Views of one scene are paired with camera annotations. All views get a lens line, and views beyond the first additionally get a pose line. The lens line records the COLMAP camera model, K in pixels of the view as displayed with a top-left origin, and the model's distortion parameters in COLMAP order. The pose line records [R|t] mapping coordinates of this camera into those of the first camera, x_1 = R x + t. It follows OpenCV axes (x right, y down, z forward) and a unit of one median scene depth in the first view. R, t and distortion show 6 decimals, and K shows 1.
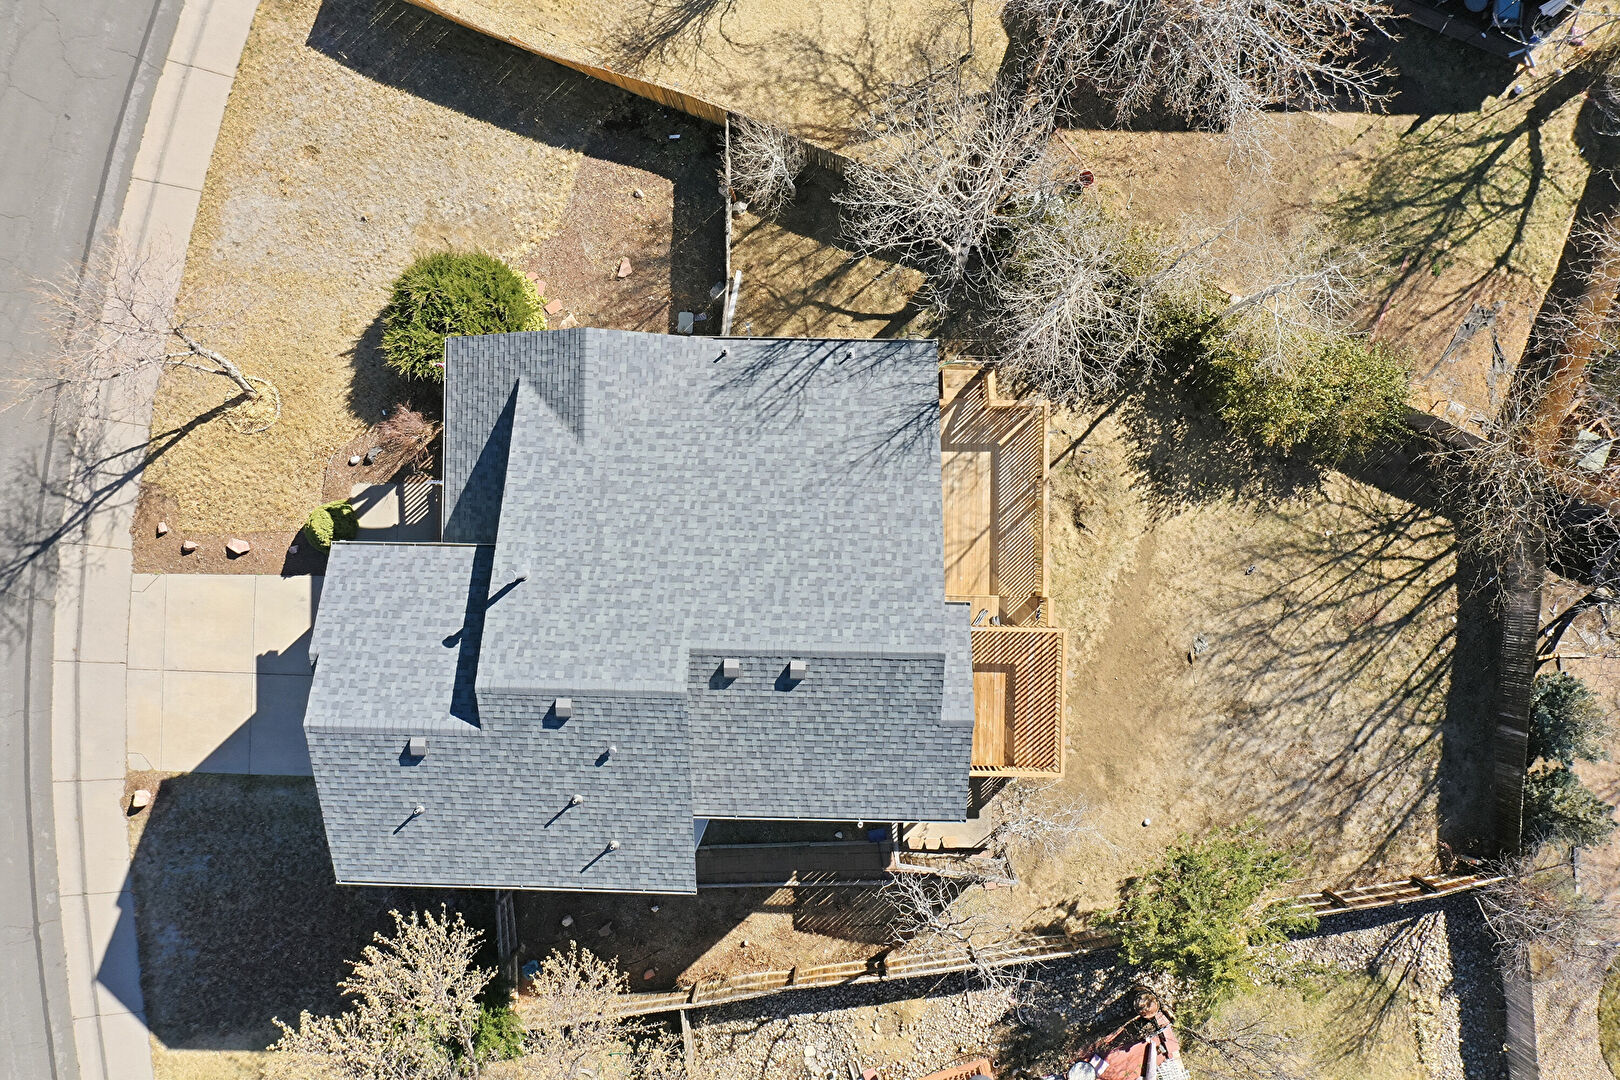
lens RADIAL K [[1289.0, 0, 810.0], [0, 1289.0, 540.0], [0, 0, 1]] dist [0.003283, -0.006083]
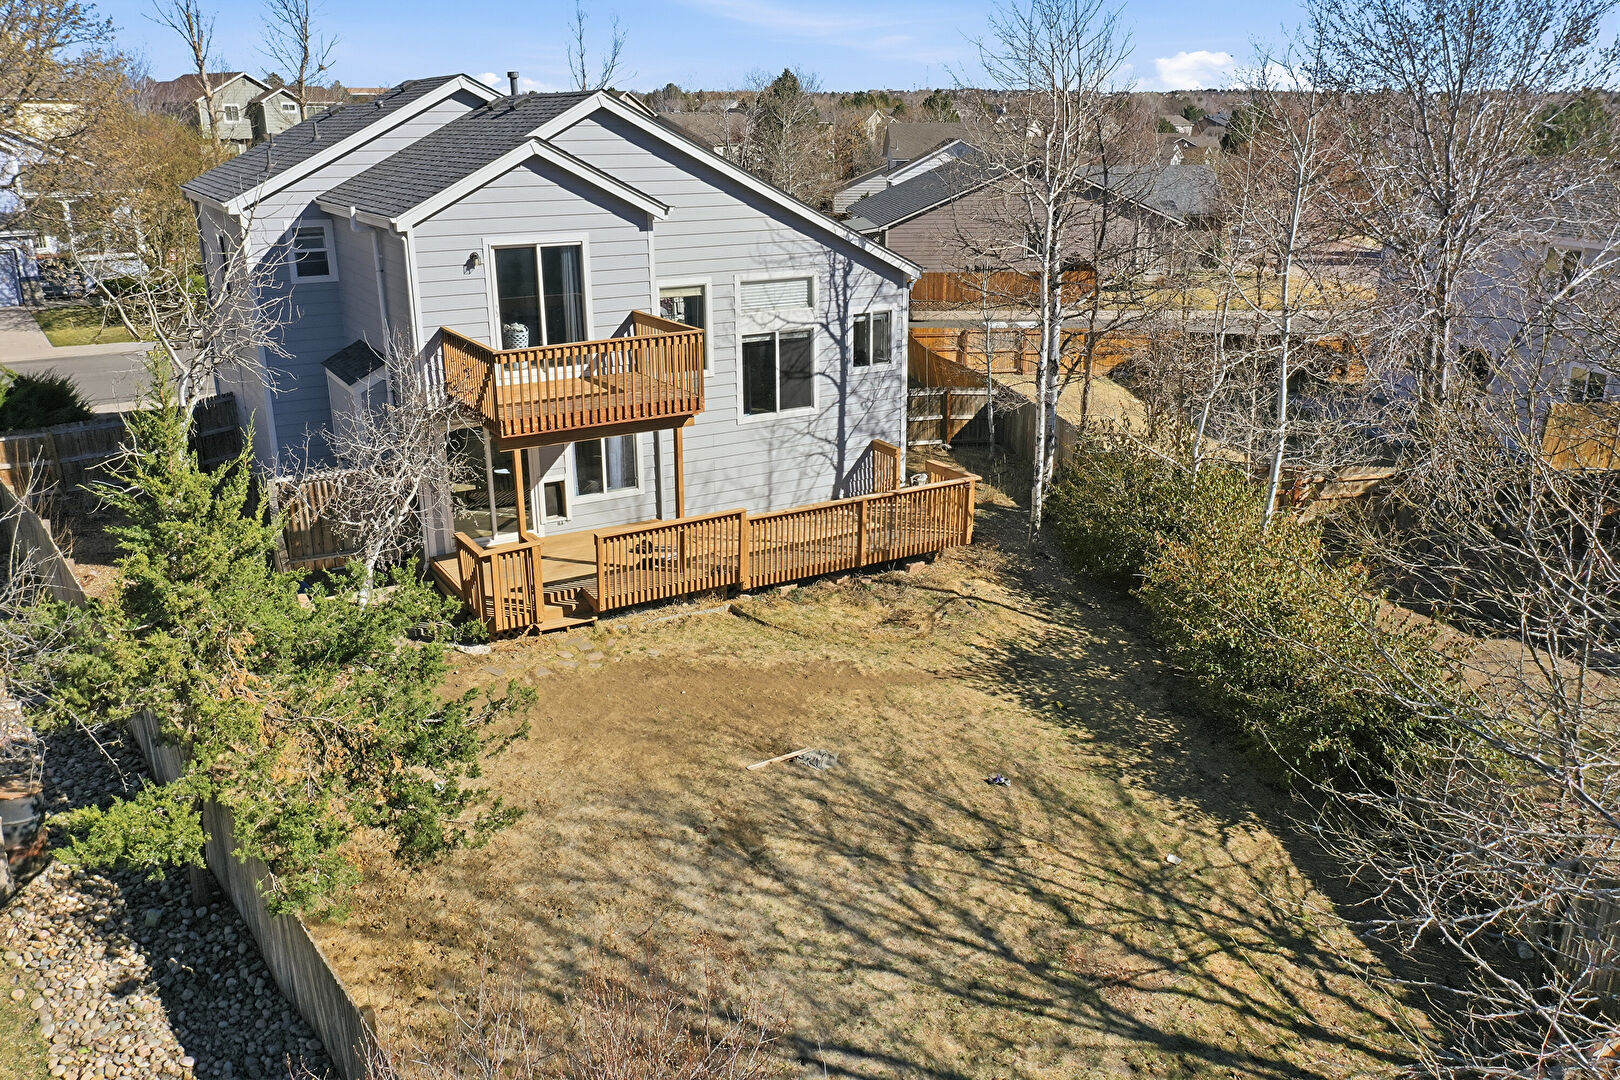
lens RADIAL K [[1247.0, 0, 810.0], [0, 1247.0, 540.0], [0, 0, 1]] dist [-0.003993, -0.006413]
pose [[0.522299, 0.266518, -0.810044, 0.665131], [-0.852507, 0.139958, -0.503630, 0.314188], [-0.020854, 0.953614, 0.300308, 0.759052]]
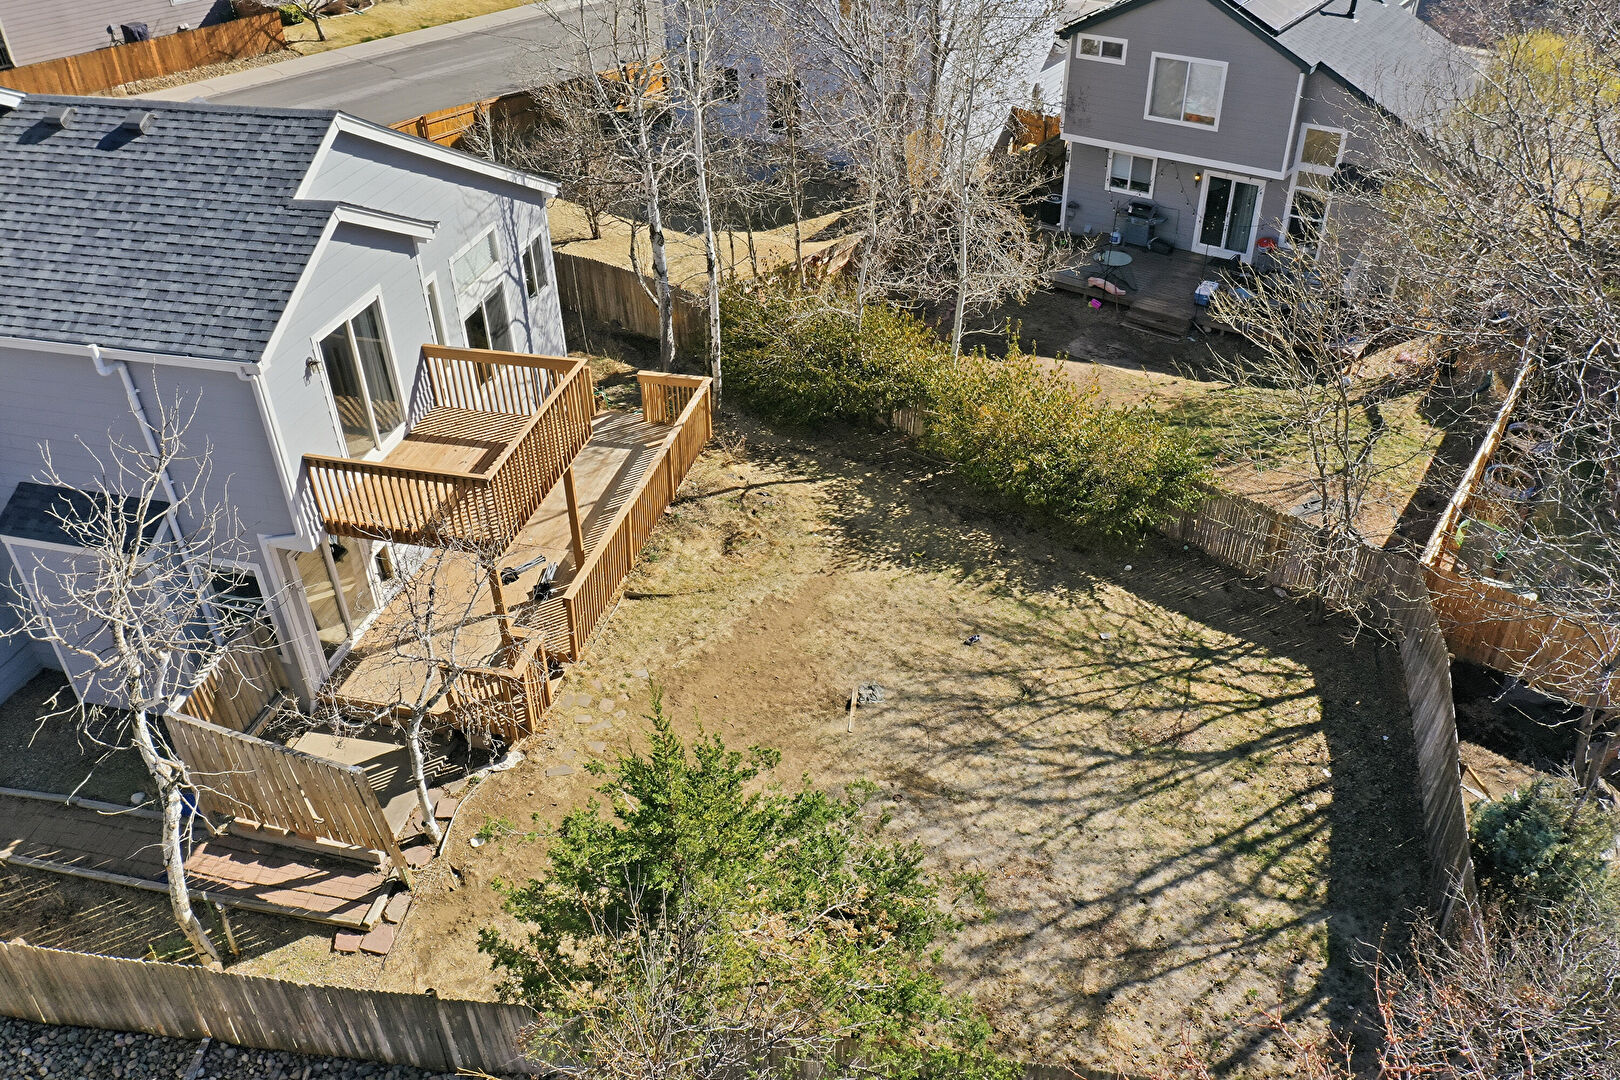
lens RADIAL K [[1289.0, 0, 810.0], [0, 1289.0, 540.0], [0, 0, 1]] dist [0.003283, -0.006083]
pose [[0.973823, 0.117063, -0.194845, 0.379118], [-0.227072, 0.539958, -0.810484, 0.528372], [0.010330, 0.833512, 0.552405, 0.598962]]
